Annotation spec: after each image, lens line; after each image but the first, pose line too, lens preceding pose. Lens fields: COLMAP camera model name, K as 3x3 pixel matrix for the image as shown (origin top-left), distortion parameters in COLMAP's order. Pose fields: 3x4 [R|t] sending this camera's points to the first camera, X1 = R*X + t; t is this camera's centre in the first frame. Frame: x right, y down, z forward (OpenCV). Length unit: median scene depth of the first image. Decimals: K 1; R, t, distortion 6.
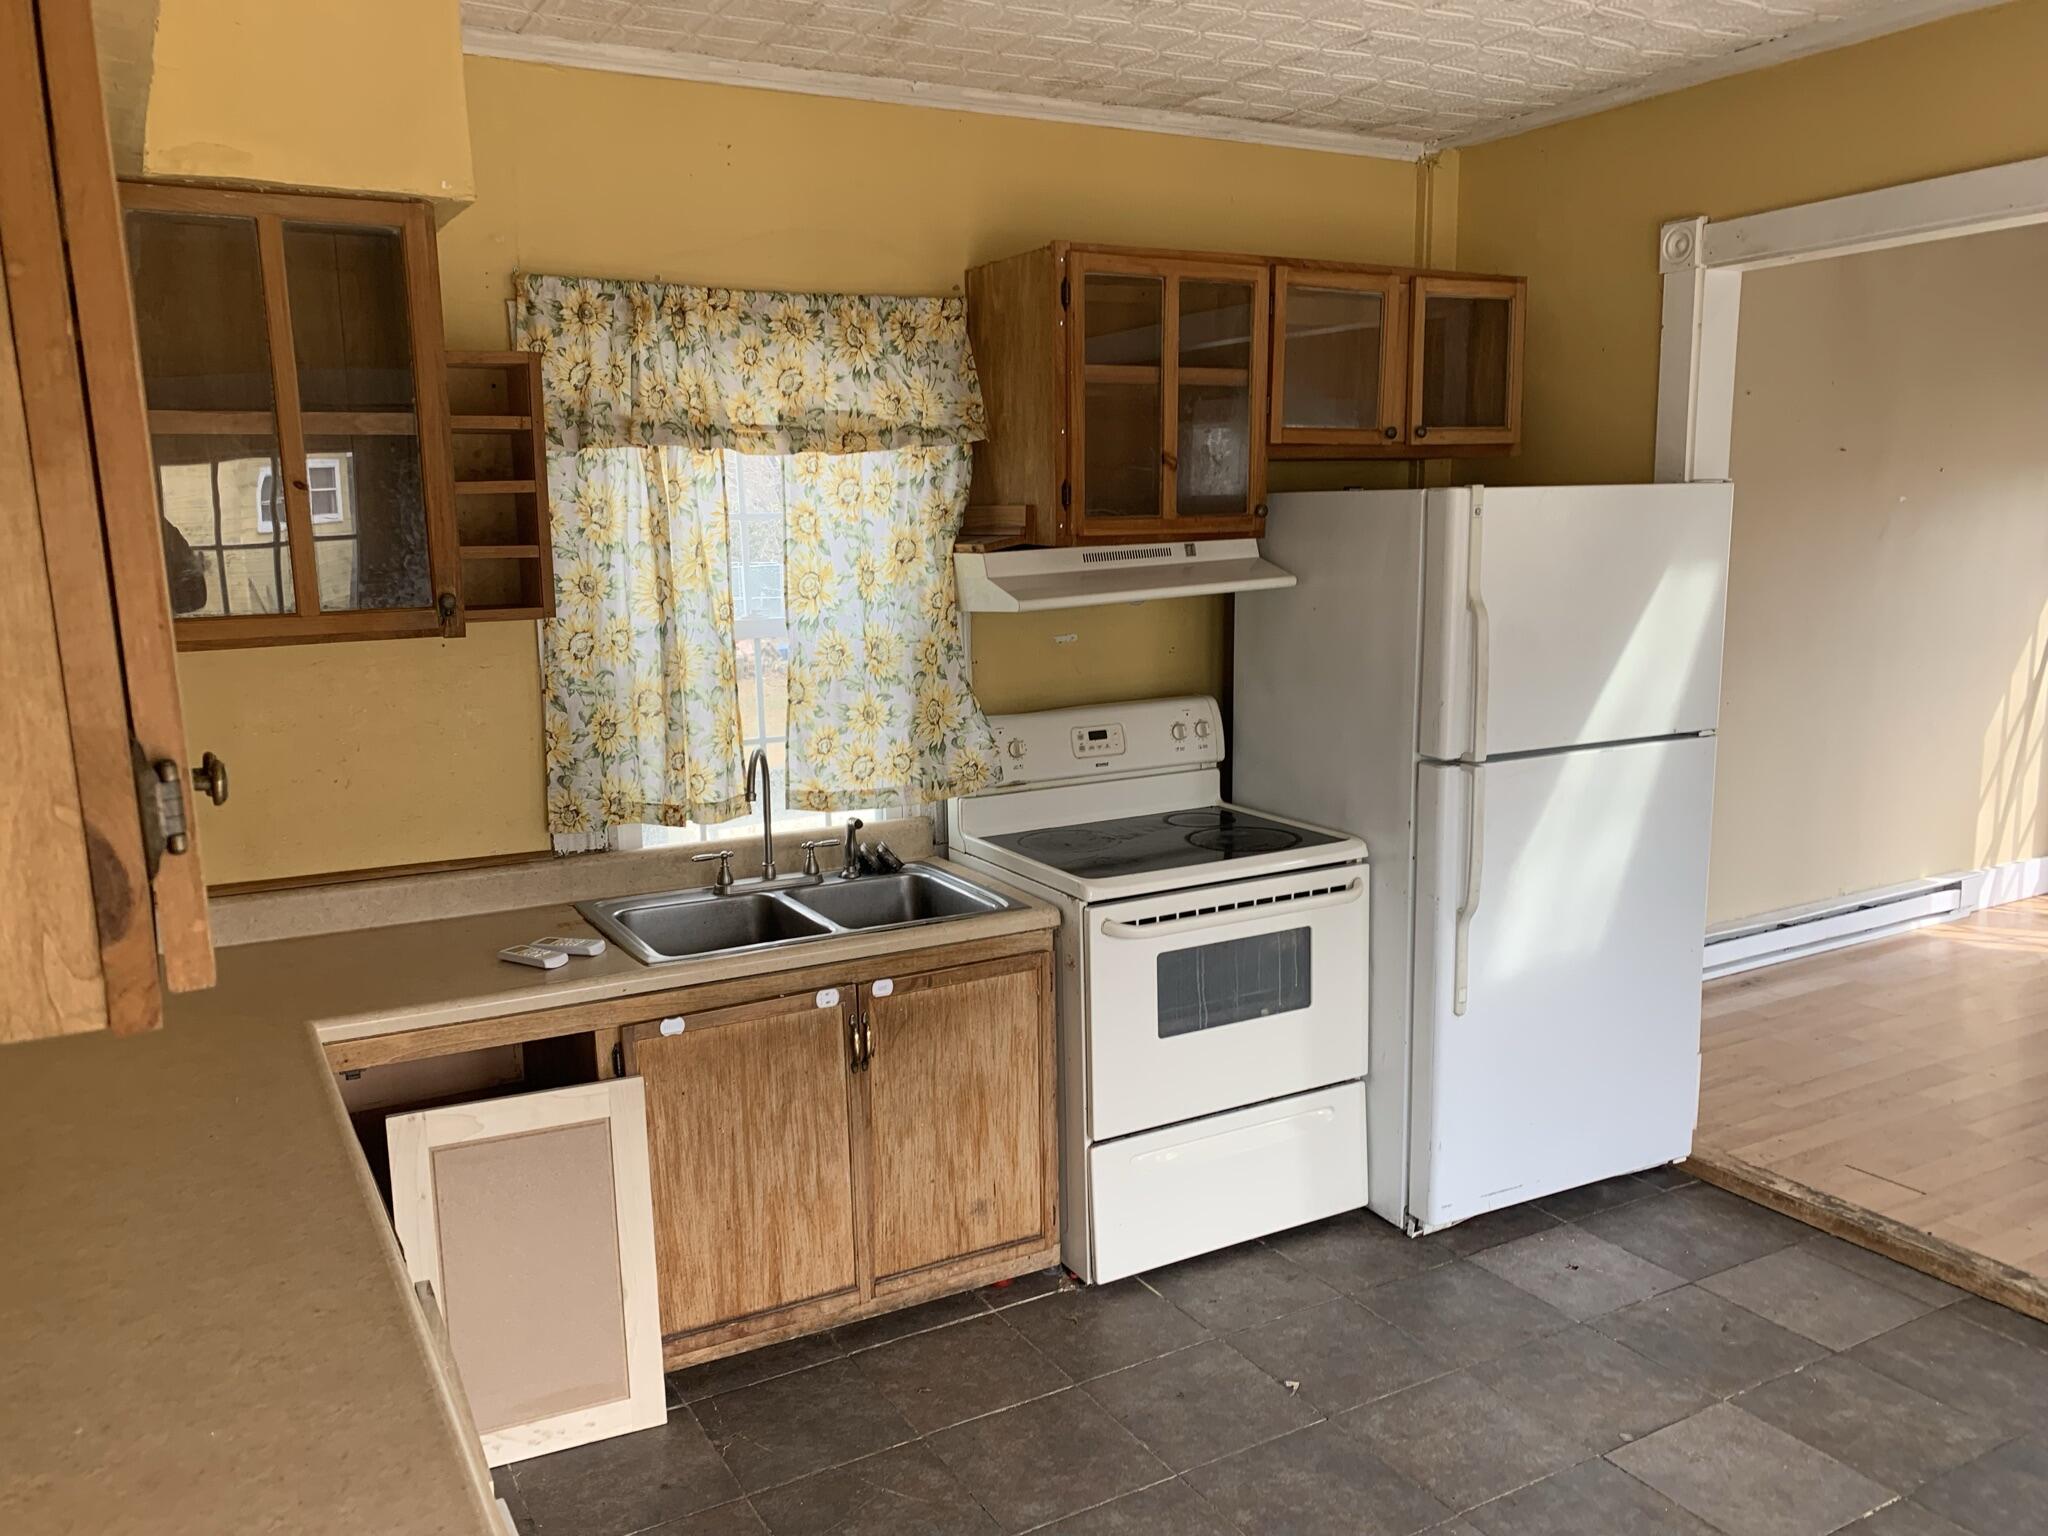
lens RADIAL K [[1576.3, 0, 1011.0], [0, 1576.3, 773.0], [0, 0, 1]] dist [0.059067, -0.060960]
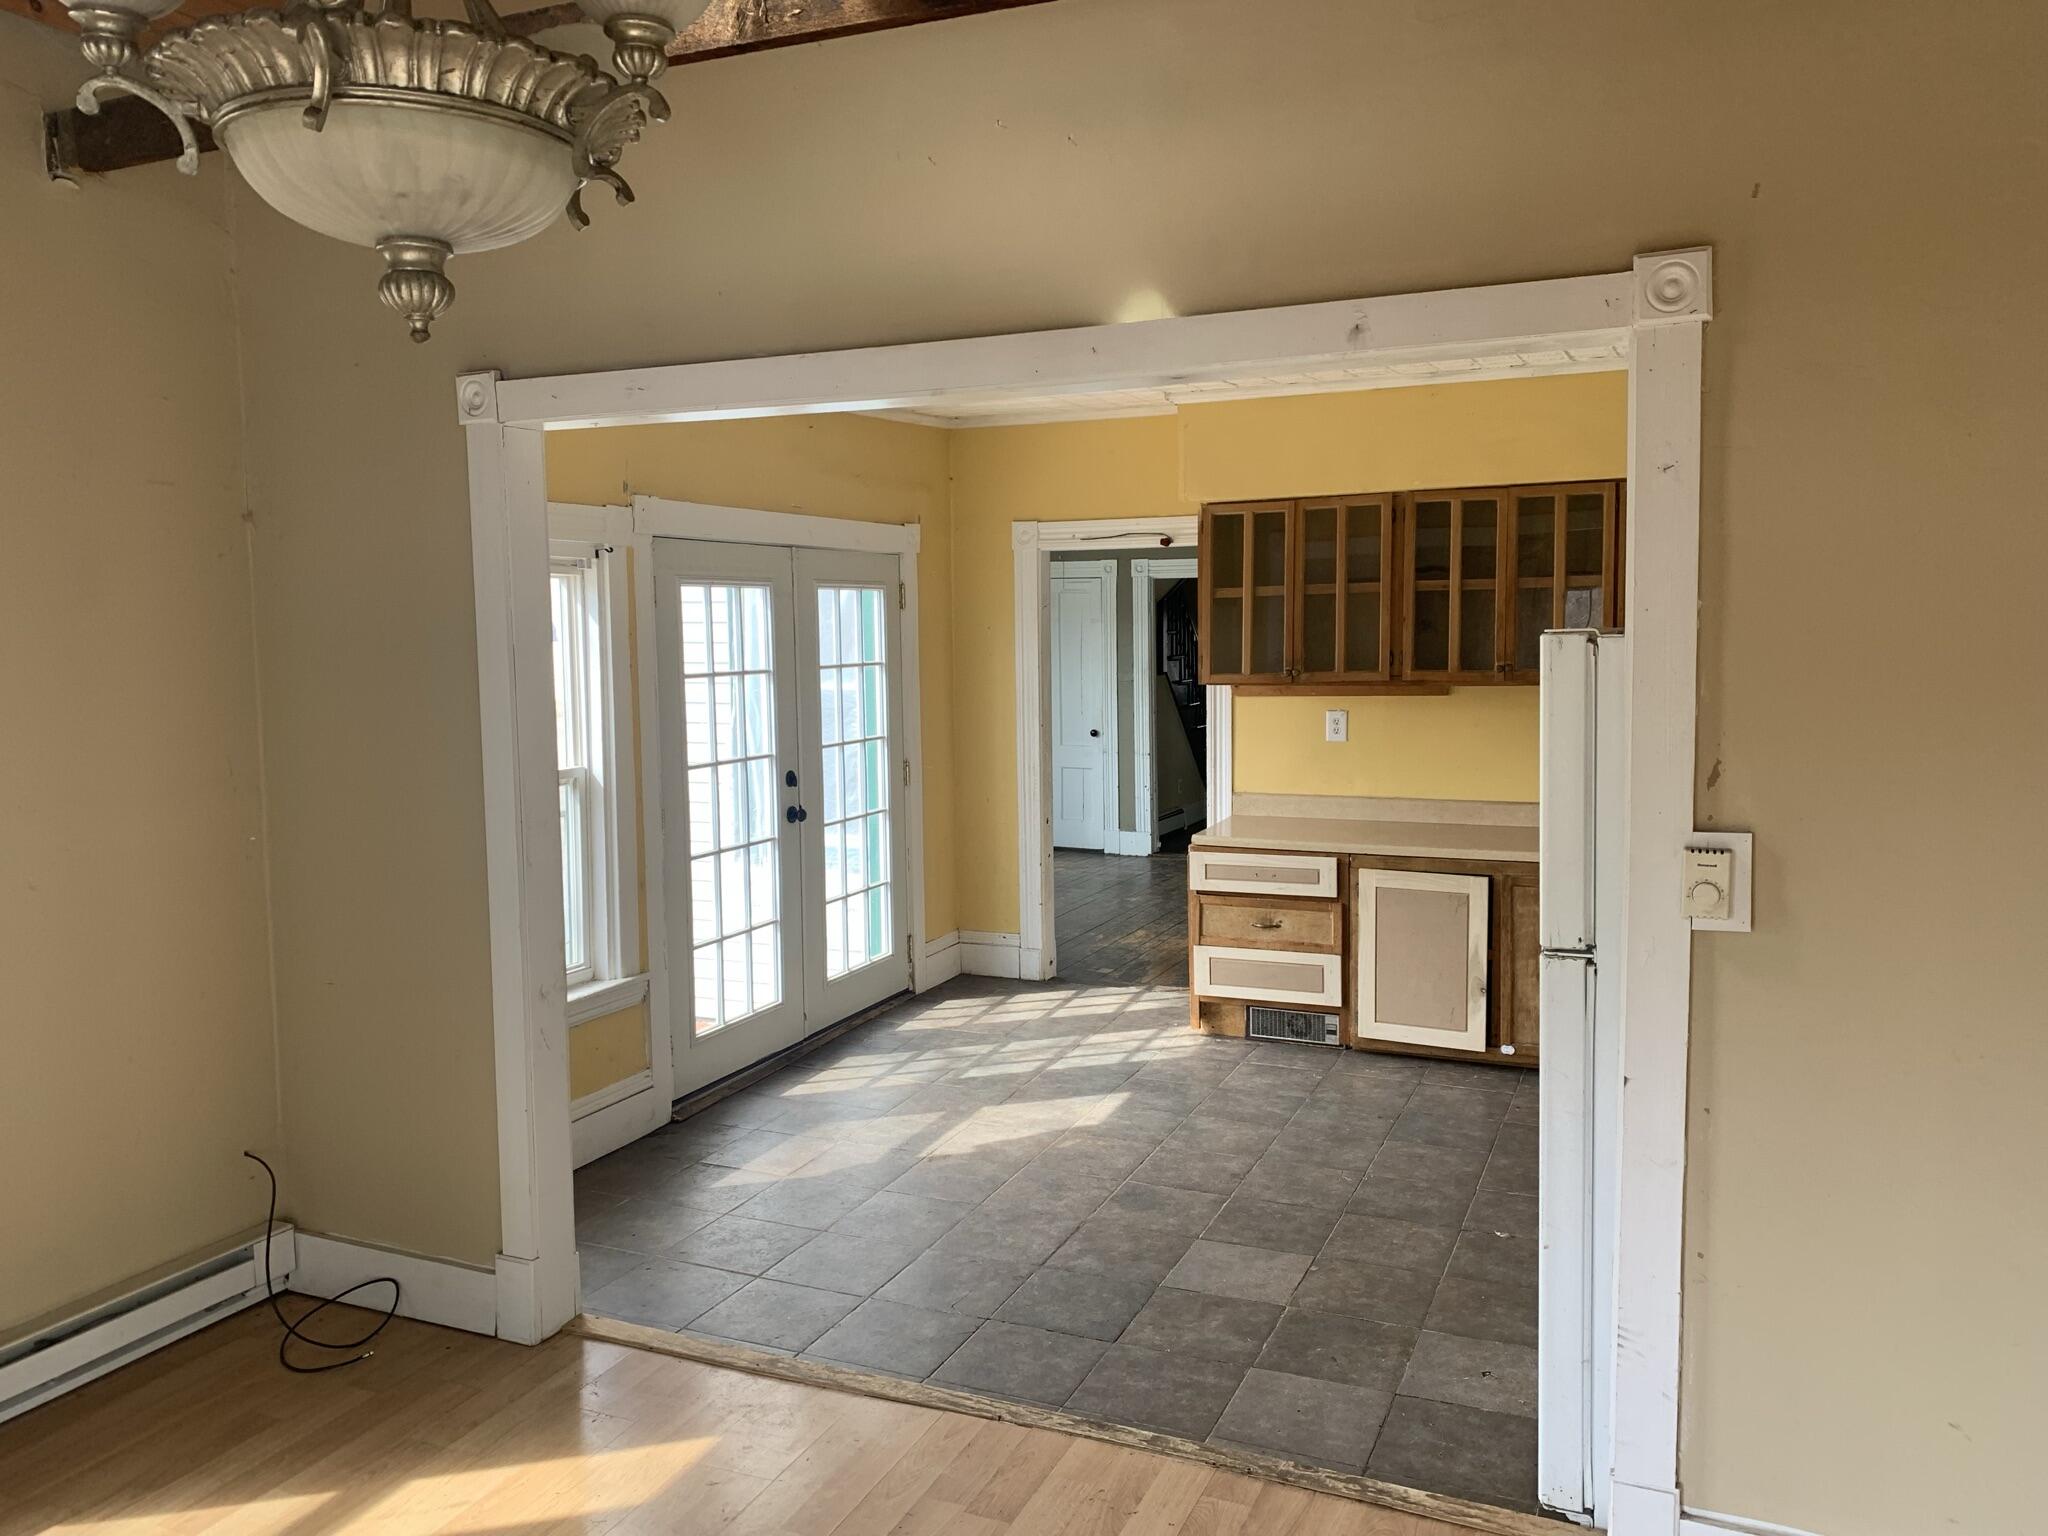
lens RADIAL K [[1576.3, 0, 1014.6], [0, 1576.3, 754.2], [0, 0, 1]] dist [0.059067, -0.060960]
pose [[-0.800159, 0.083020, -0.594015, 1.247366], [-0.068282, 0.971327, 0.227732, -0.315413], [0.595889, 0.222782, -0.771547, 1.610939]]
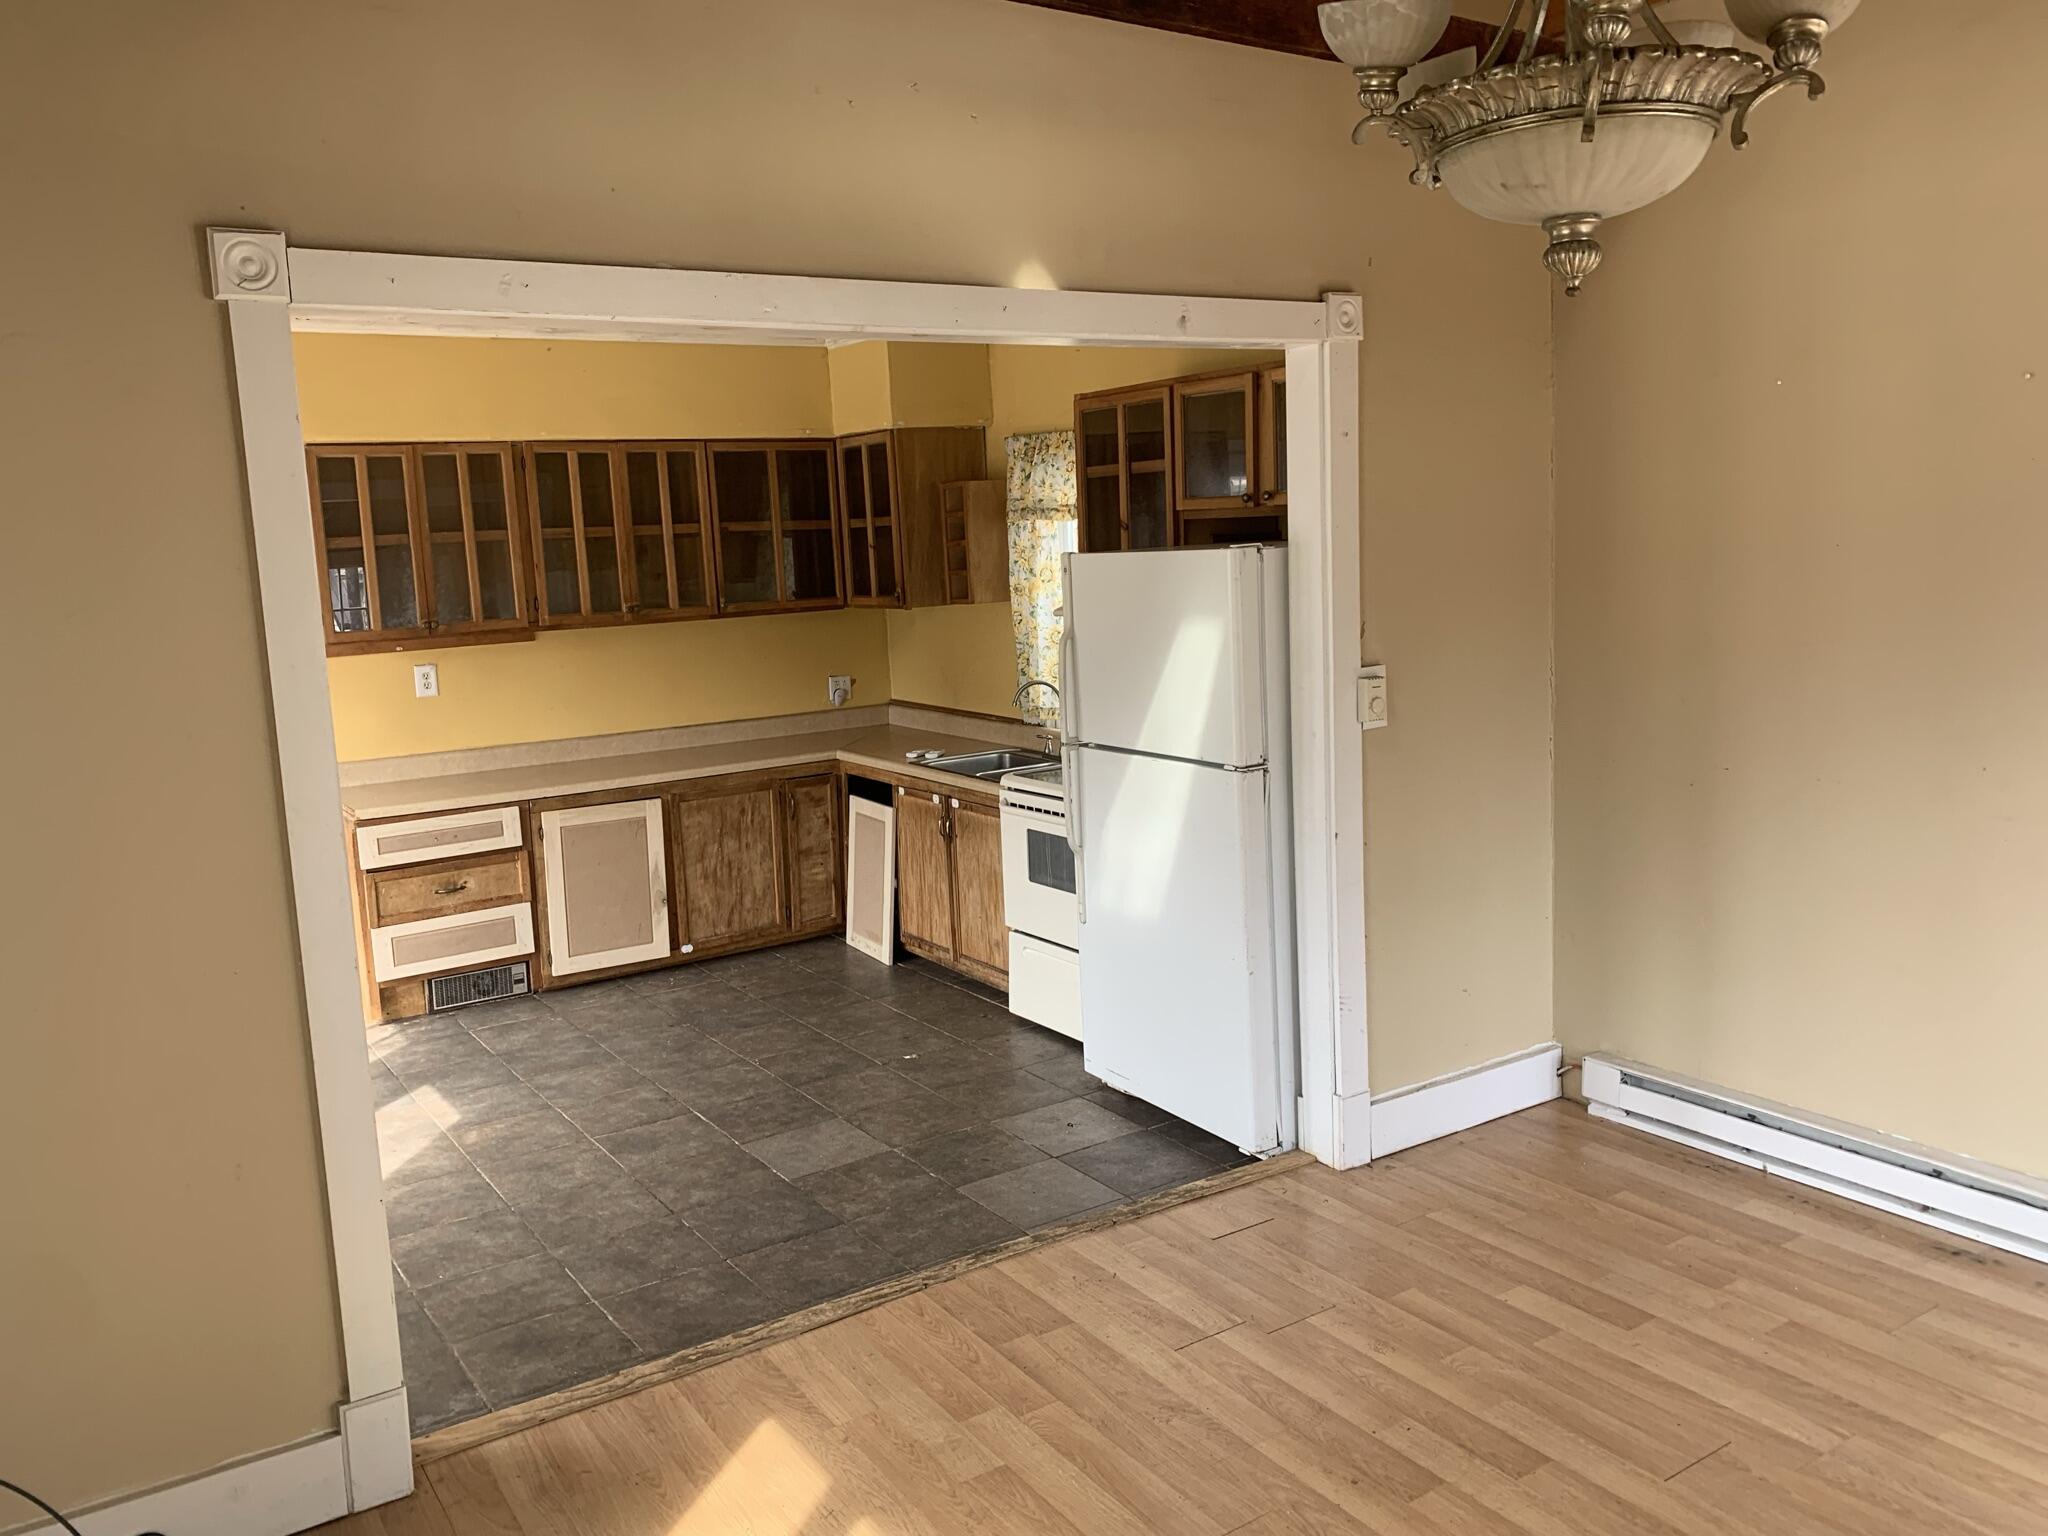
lens RADIAL K [[1576.3, 0, 1013.0], [0, 1576.3, 747.7], [0, 0, 1]] dist [0.059067, -0.060960]
pose [[0.067823, 0.151132, -0.986184, 1.720217], [-0.119265, 0.982600, 0.142381, -0.203136], [0.990543, 0.107961, 0.084668, 0.844410]]
